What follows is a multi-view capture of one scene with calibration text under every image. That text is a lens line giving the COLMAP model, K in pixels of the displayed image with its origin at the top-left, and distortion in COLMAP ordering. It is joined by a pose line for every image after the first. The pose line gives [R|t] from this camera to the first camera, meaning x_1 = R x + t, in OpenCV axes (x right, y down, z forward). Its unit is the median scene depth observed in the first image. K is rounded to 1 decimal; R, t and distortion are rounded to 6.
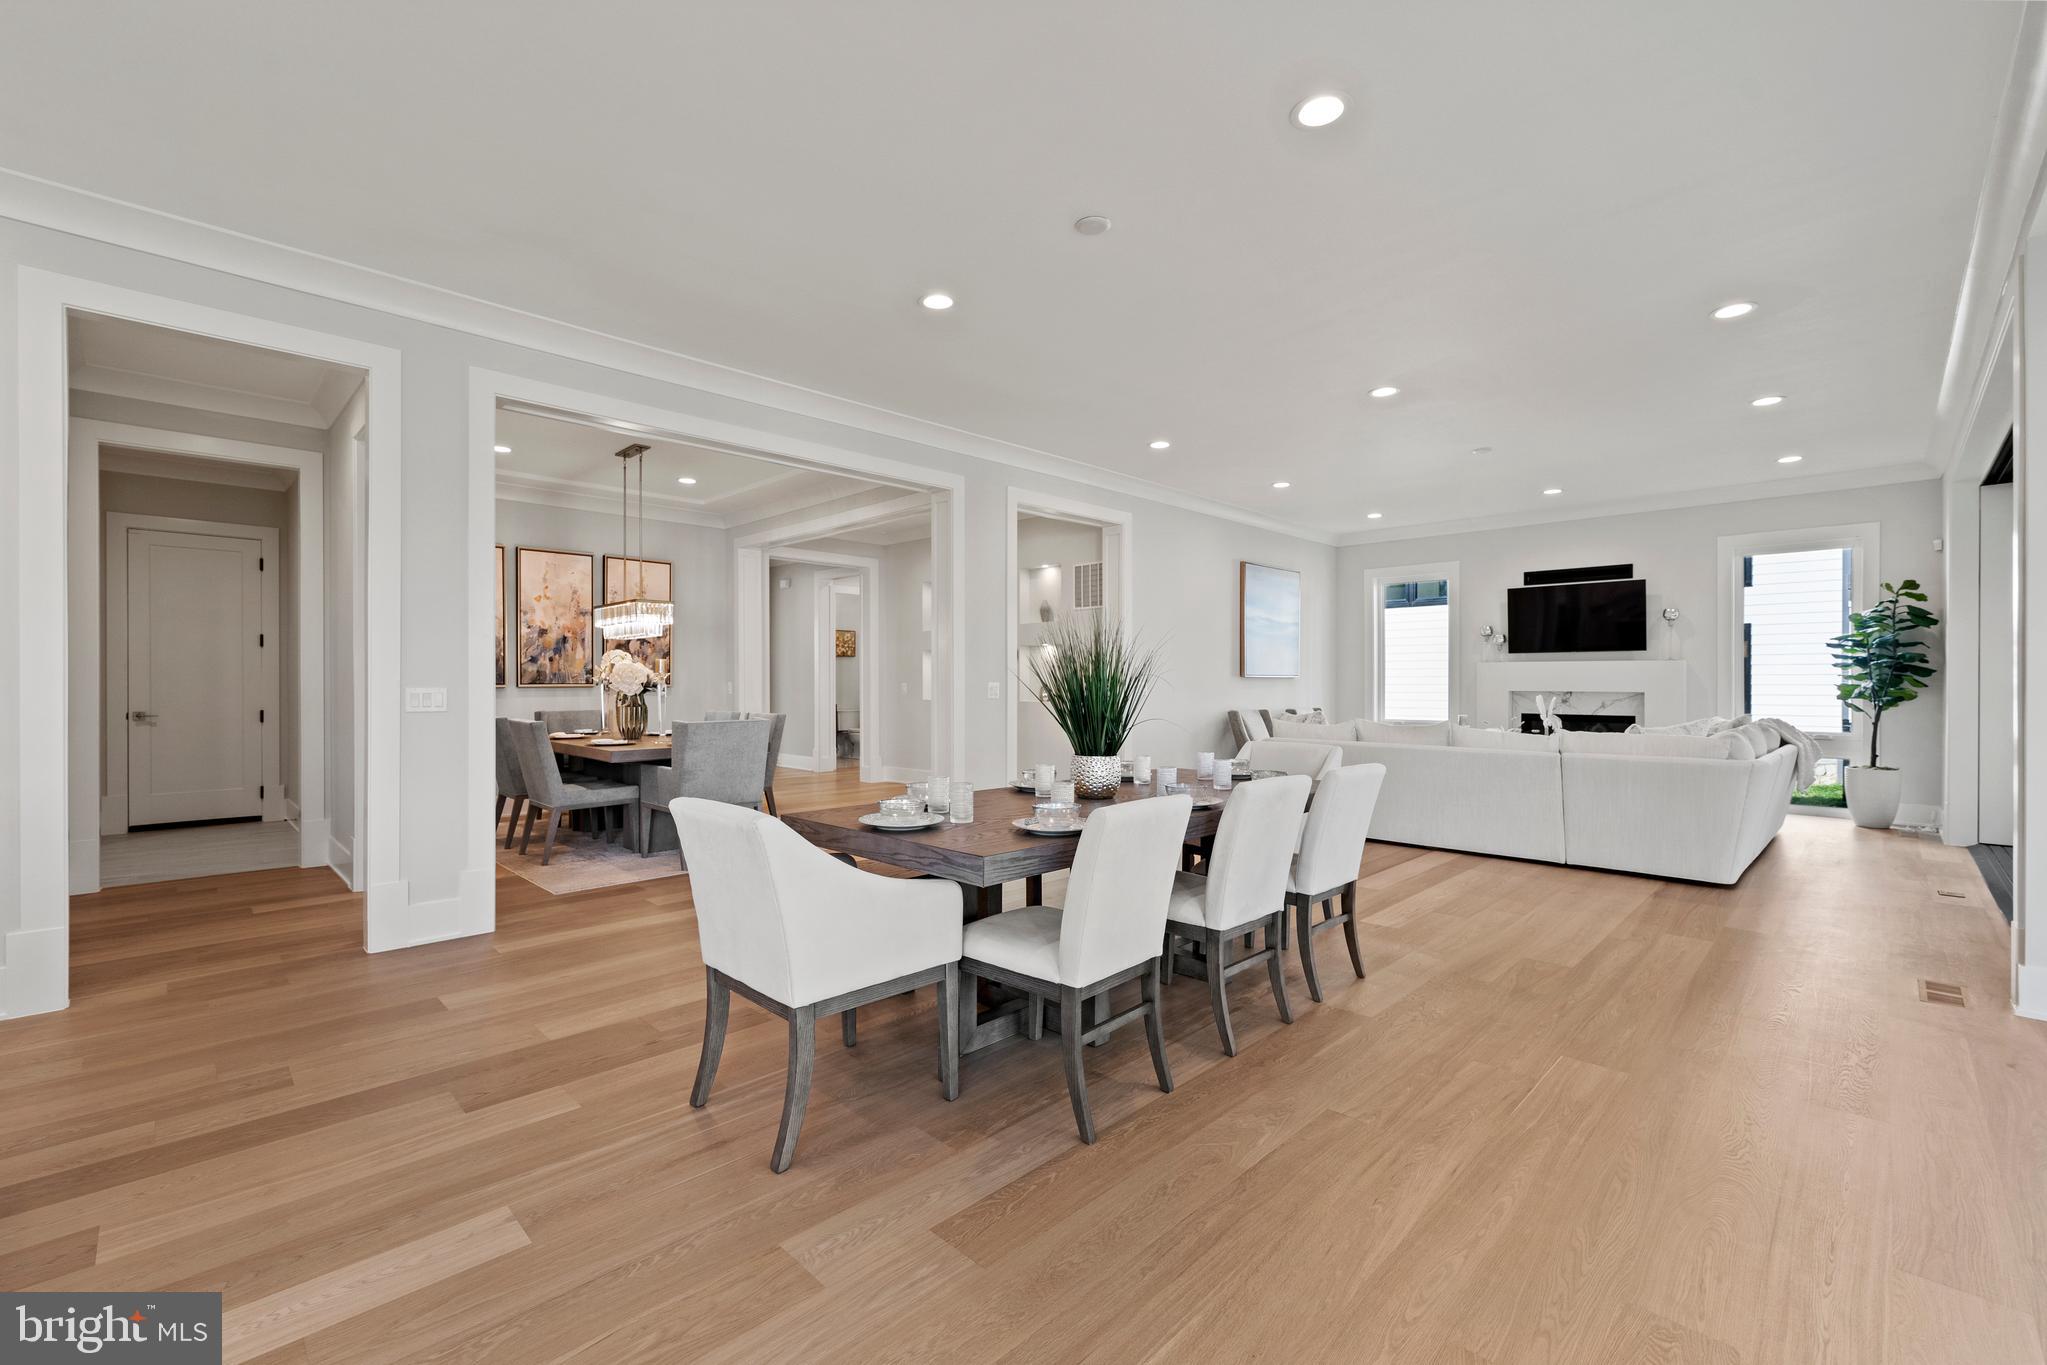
lens RADIAL K [[862.6, 0, 1023.5], [0, 862.6, 682.5], [0, 0, 1]] dist [0.000656, 0.000039]
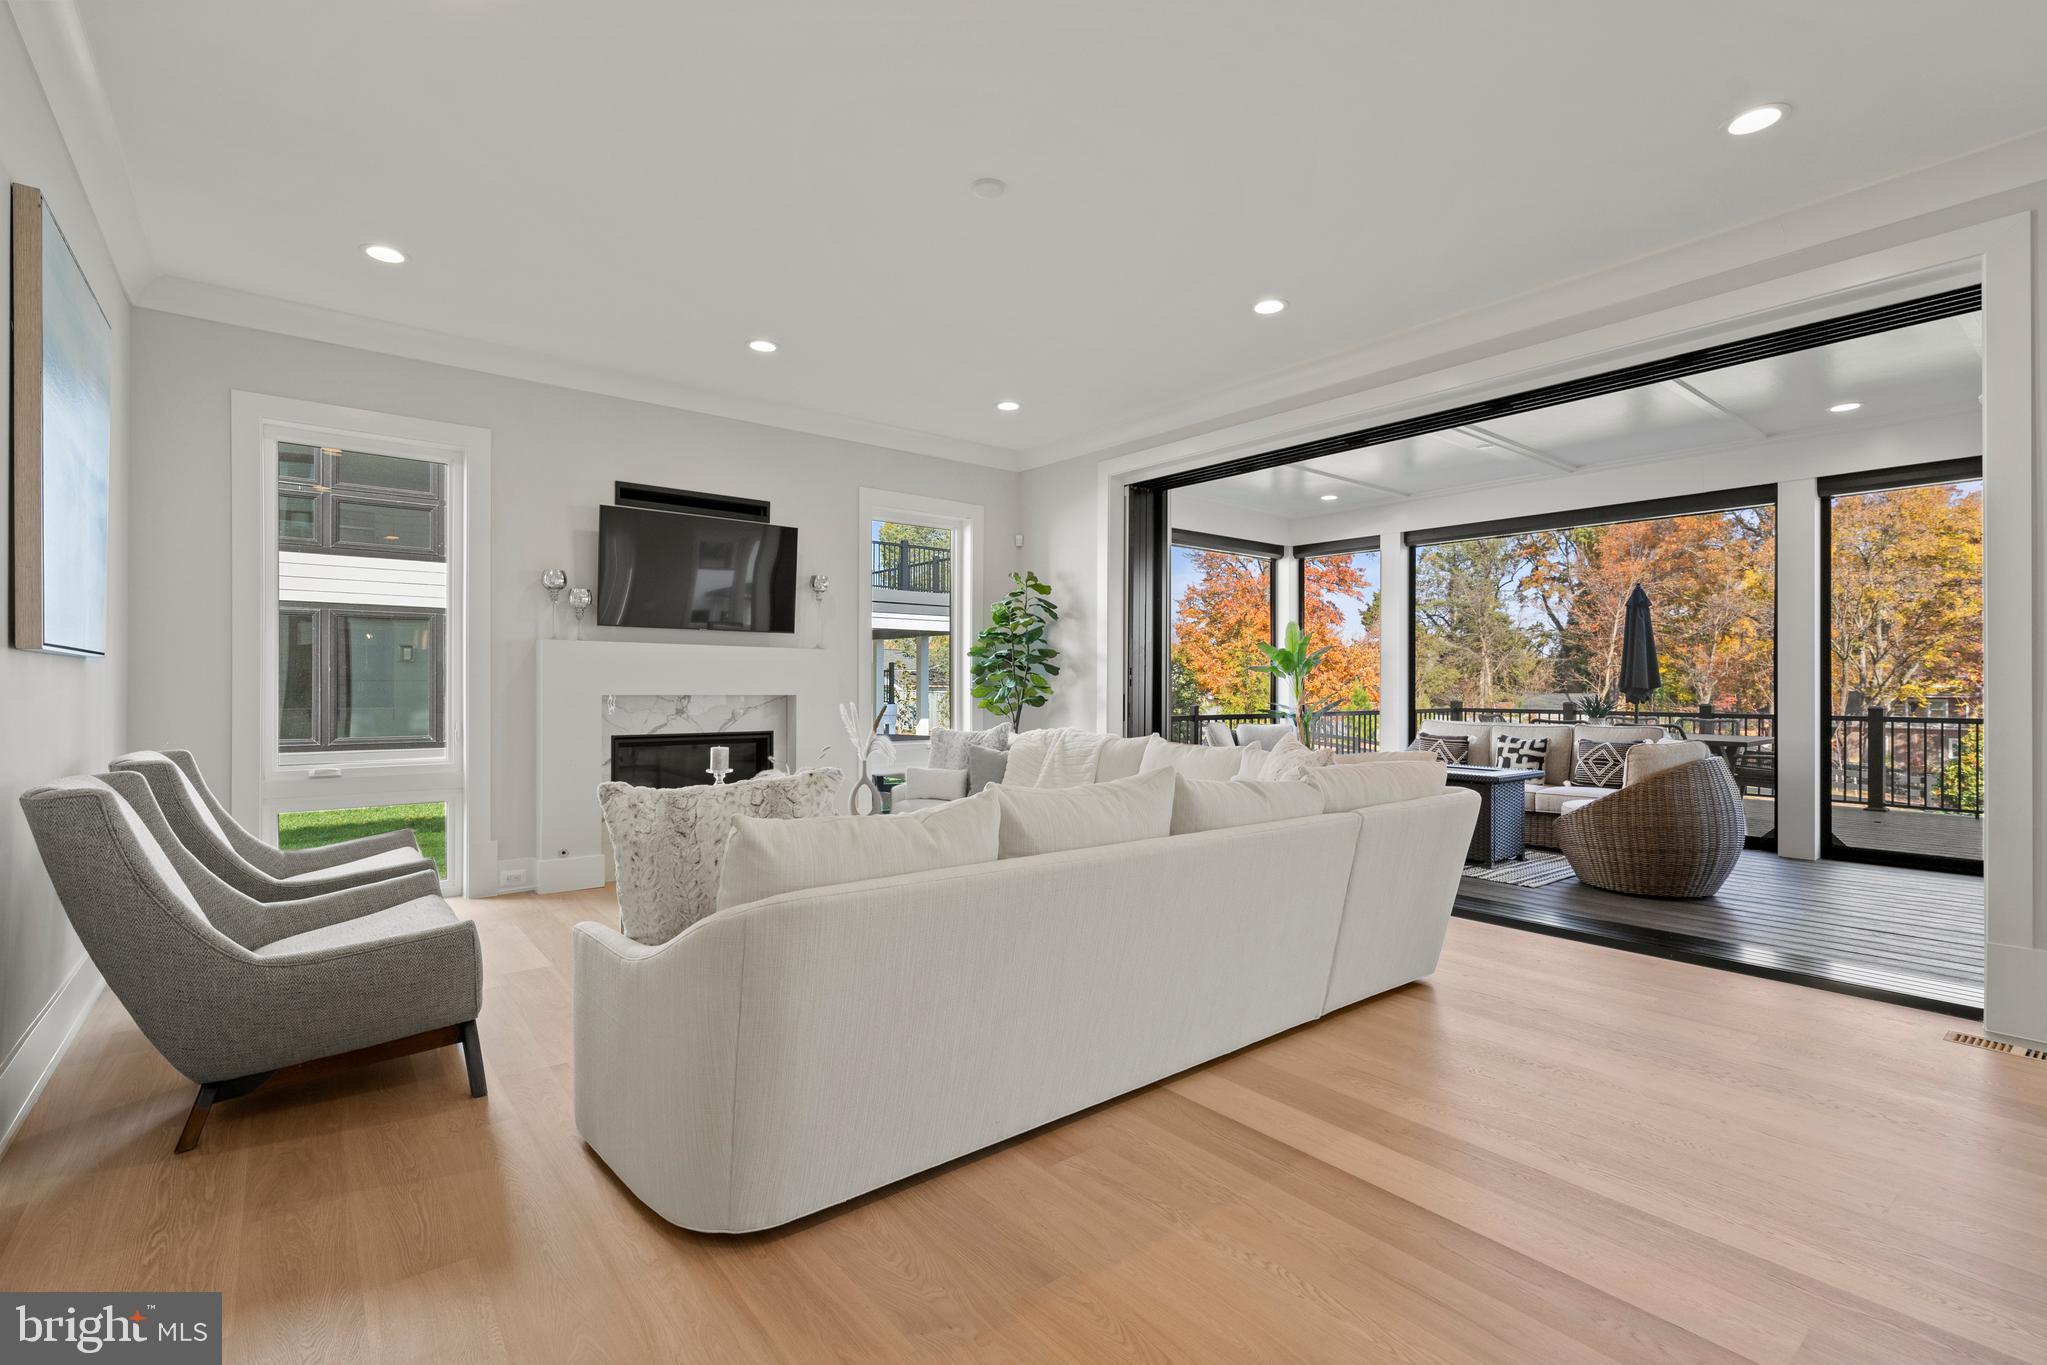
lens RADIAL K [[908.2, 0, 1023.5], [0, 908.2, 682.5], [0, 0, 1]] dist [0.001057, 0.000122]
pose [[0.116233, 0.003026, 0.993217, 0.035919], [0.002270, 0.999992, -0.003313, 0.004191], [-0.993219, 0.002640, 0.116226, 0.720898]]
